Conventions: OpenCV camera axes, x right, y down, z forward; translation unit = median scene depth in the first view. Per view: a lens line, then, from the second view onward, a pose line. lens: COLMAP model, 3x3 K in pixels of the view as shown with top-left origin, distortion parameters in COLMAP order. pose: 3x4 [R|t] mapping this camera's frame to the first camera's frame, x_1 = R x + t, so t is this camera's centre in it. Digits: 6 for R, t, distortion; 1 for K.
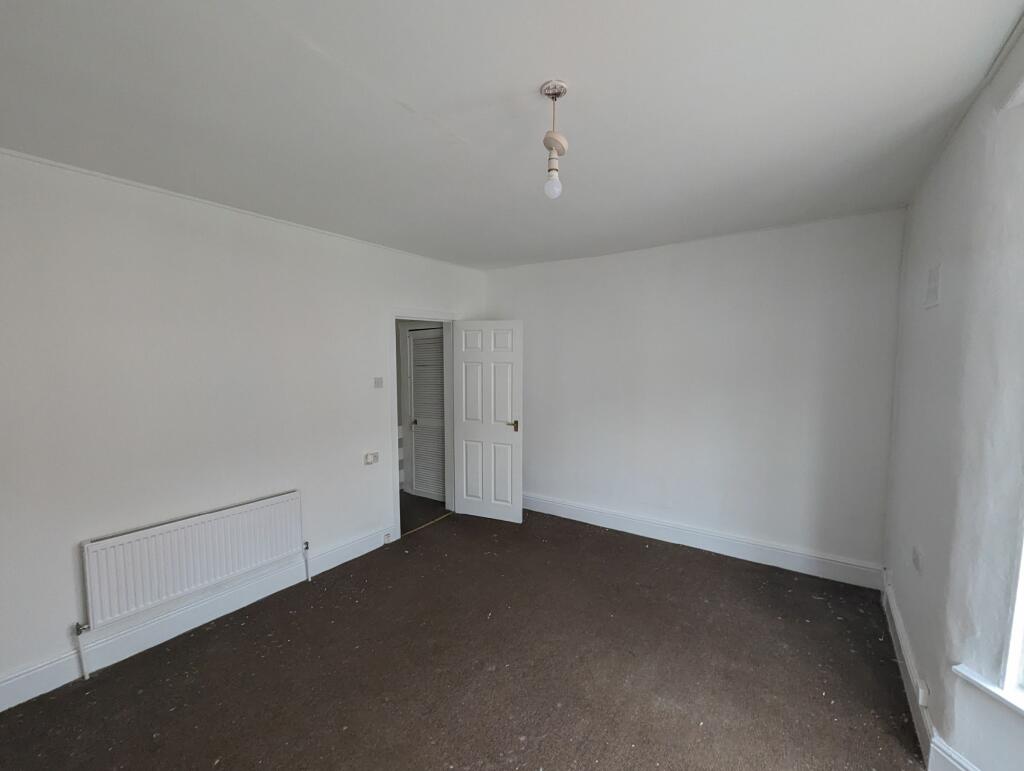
lens RADIAL K [[428.5, 0, 520.2], [0, 428.5, 388.9], [0, 0, 1]] dist [-0.002001, -0.000560]
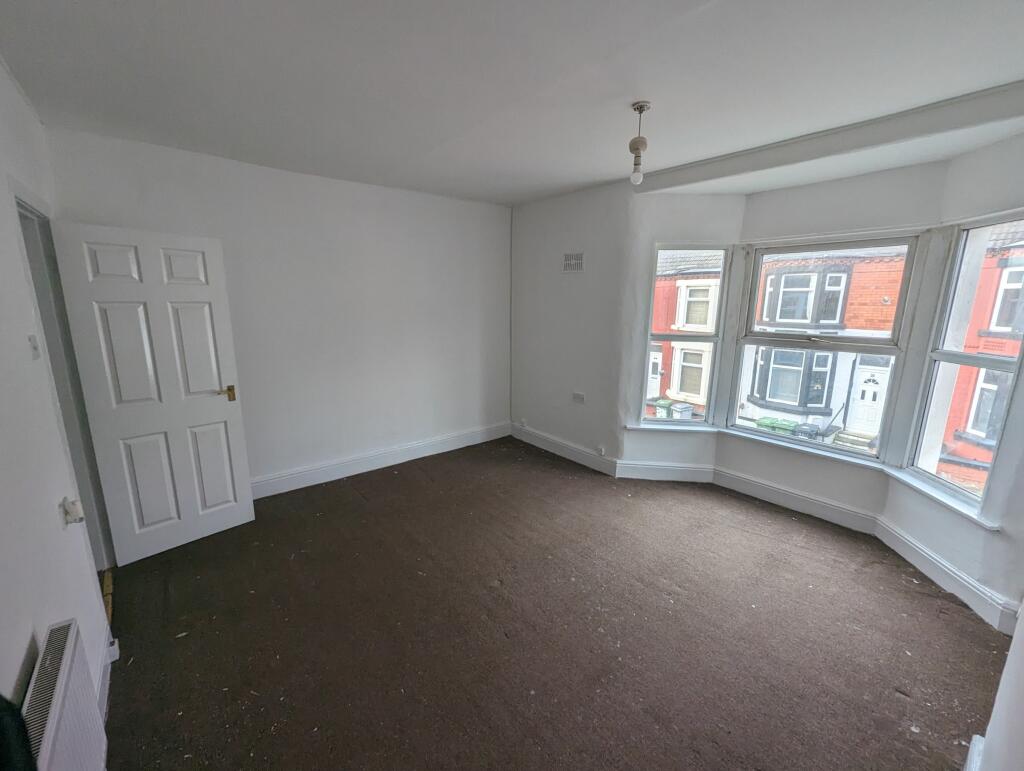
lens RADIAL K [[427.9, 0, 517.3], [0, 427.9, 388.6], [0, 0, 1]] dist [-0.001307, -0.000348]
pose [[0.267668, -0.190245, 0.944543, -0.546225], [0.060326, 0.981699, 0.180633, -0.020093], [-0.961621, 0.008631, 0.274246, 0.352407]]
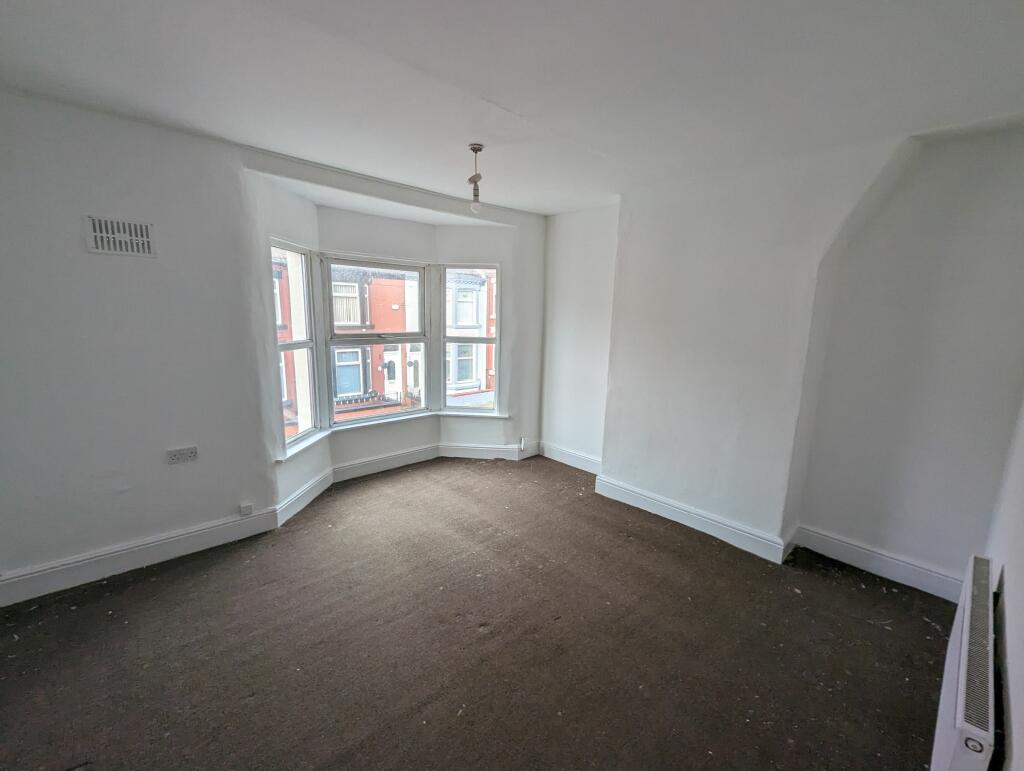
lens RADIAL K [[427.9, 0, 517.3], [0, 427.9, 388.6], [0, 0, 1]] dist [-0.001307, -0.000348]
pose [[-0.975121, -0.061169, 0.213067, -0.178622], [-0.006774, 0.968948, 0.247172, -0.068125], [-0.221570, 0.239579, -0.945256, 0.969532]]
